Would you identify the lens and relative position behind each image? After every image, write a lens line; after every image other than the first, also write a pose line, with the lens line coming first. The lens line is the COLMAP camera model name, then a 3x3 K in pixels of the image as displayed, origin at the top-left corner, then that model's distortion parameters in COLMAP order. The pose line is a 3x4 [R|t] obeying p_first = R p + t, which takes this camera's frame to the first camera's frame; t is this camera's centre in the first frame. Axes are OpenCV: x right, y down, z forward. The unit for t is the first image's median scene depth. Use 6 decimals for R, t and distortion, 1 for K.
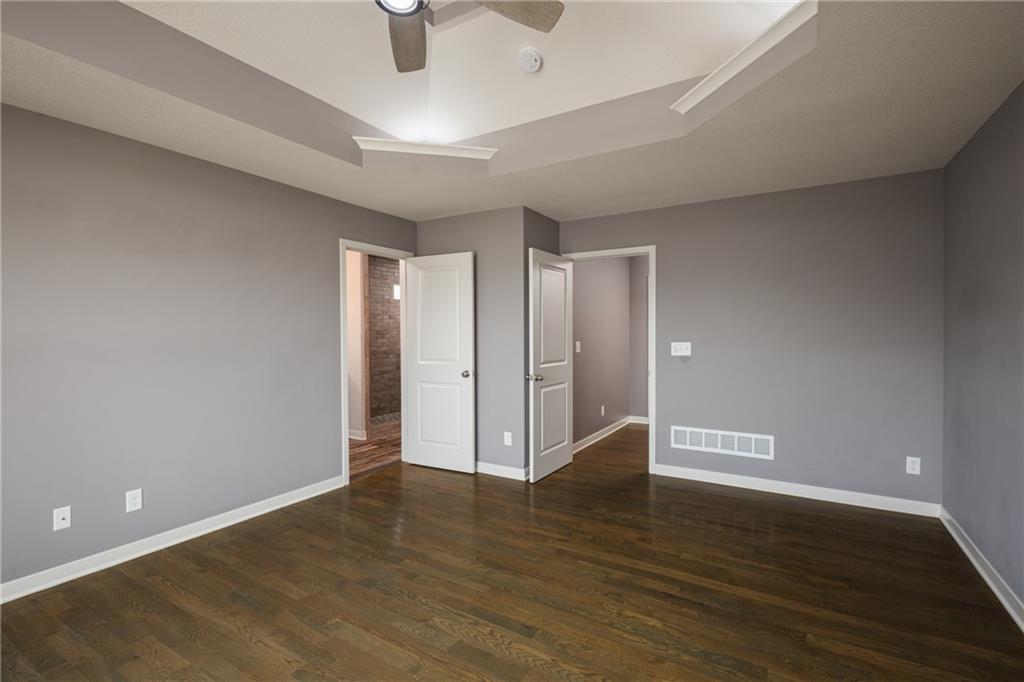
lens RADIAL K [[475.9, 0, 512.0], [0, 475.9, 341.0], [0, 0, 1]] dist [0.010215, -0.001484]
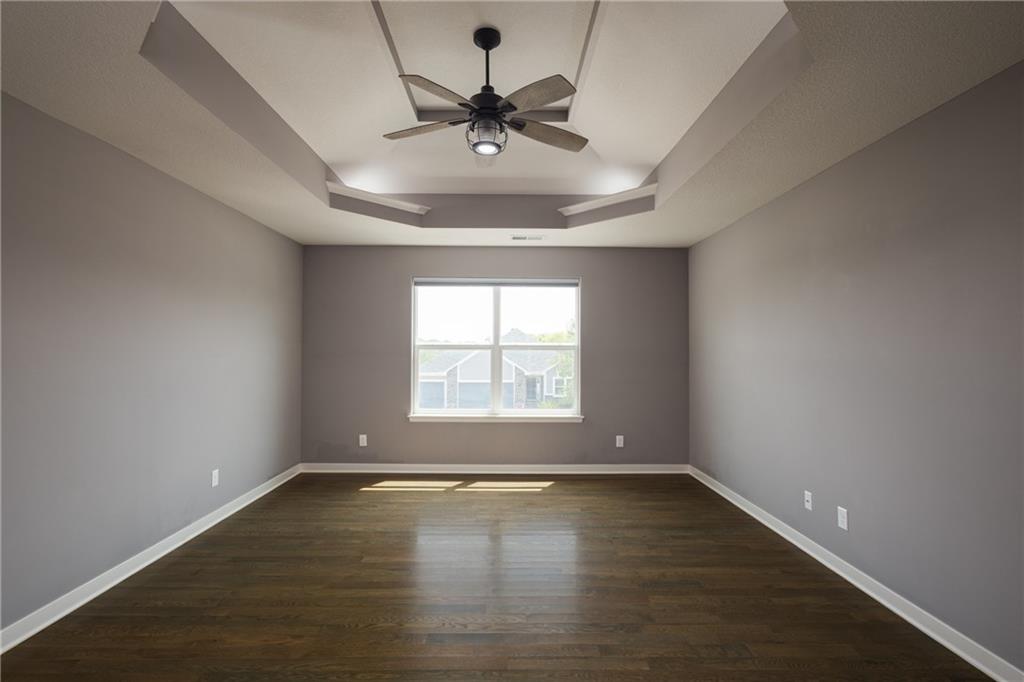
lens RADIAL K [[475.9, 0, 512.0], [0, 475.9, 341.0], [0, 0, 1]] dist [0.010215, -0.001484]
pose [[-0.852373, -0.007153, -0.522886, 0.418968], [-0.010115, 0.999945, 0.002810, -0.044455], [0.522837, 0.007684, -0.852398, 1.880000]]
